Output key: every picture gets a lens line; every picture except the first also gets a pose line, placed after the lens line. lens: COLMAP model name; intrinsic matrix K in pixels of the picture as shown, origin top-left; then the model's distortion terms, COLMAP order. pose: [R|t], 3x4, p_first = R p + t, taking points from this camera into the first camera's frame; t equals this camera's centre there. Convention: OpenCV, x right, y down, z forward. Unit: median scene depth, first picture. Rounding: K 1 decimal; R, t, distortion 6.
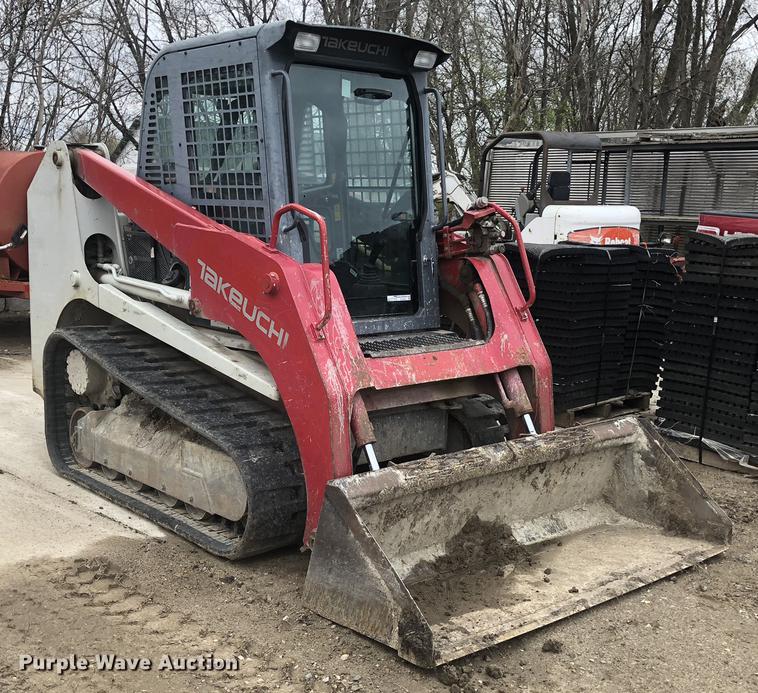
lens RADIAL K [[1001.4, 0, 346.7], [0, 1001.4, 395.9], [0, 0, 1]] dist [0.209745, -0.868846]
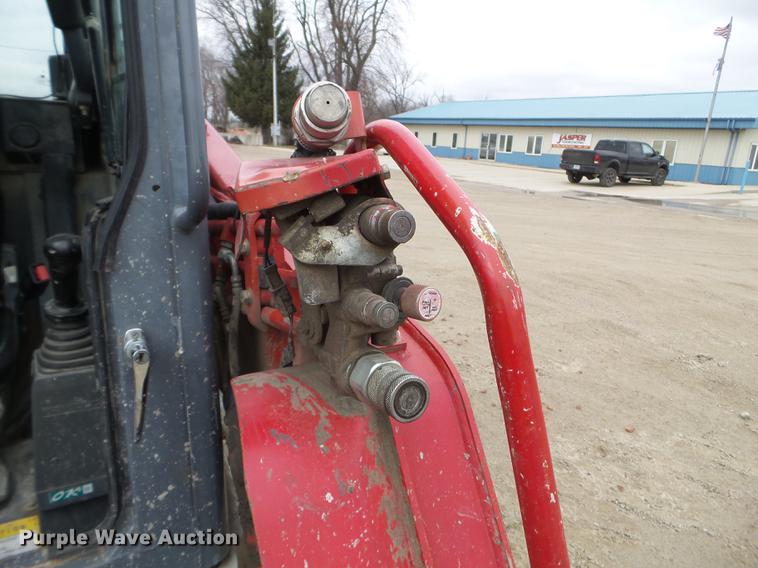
lens RADIAL K [[518.9, 0, 379.0], [0, 518.9, 284.0], [0, 0, 1]] dist [-0.003409, -0.000842]
pose [[0.988864, 0.076588, -0.127600, 0.160584], [-0.066058, 0.994205, 0.084808, -0.173963], [0.133355, -0.075435, 0.988193, 0.927790]]
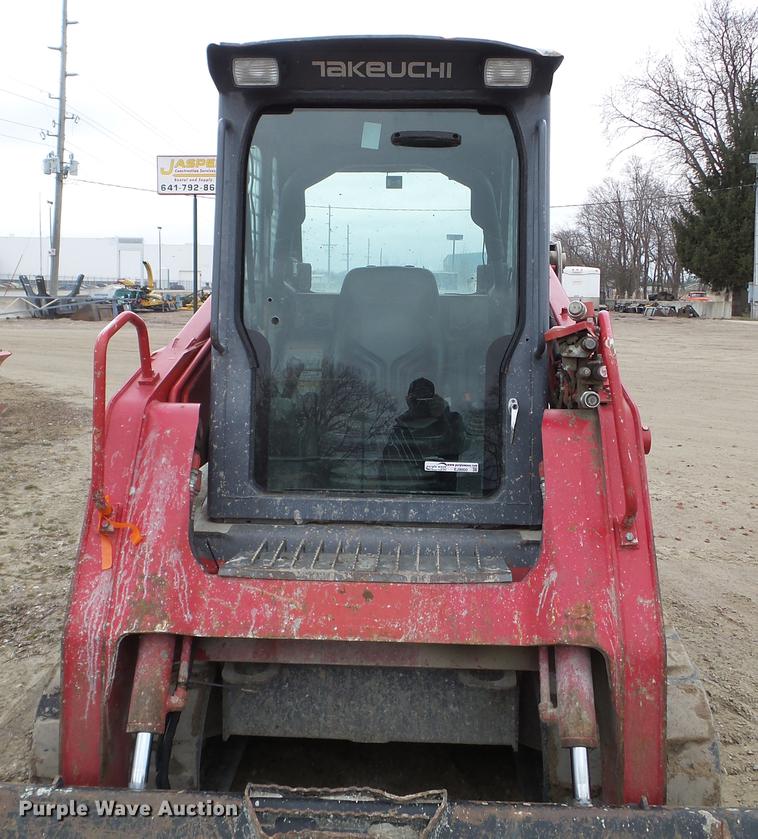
lens RADIAL K [[865.9, 0, 382.2], [0, 865.9, 370.0], [0, 0, 1]] dist [-0.005714, -0.014030]
pose [[0.731385, 0.054359, -0.679795, 0.378739], [-0.127067, 0.990224, -0.057529, -0.123548], [0.670022, 0.128455, 0.731142, 0.612907]]
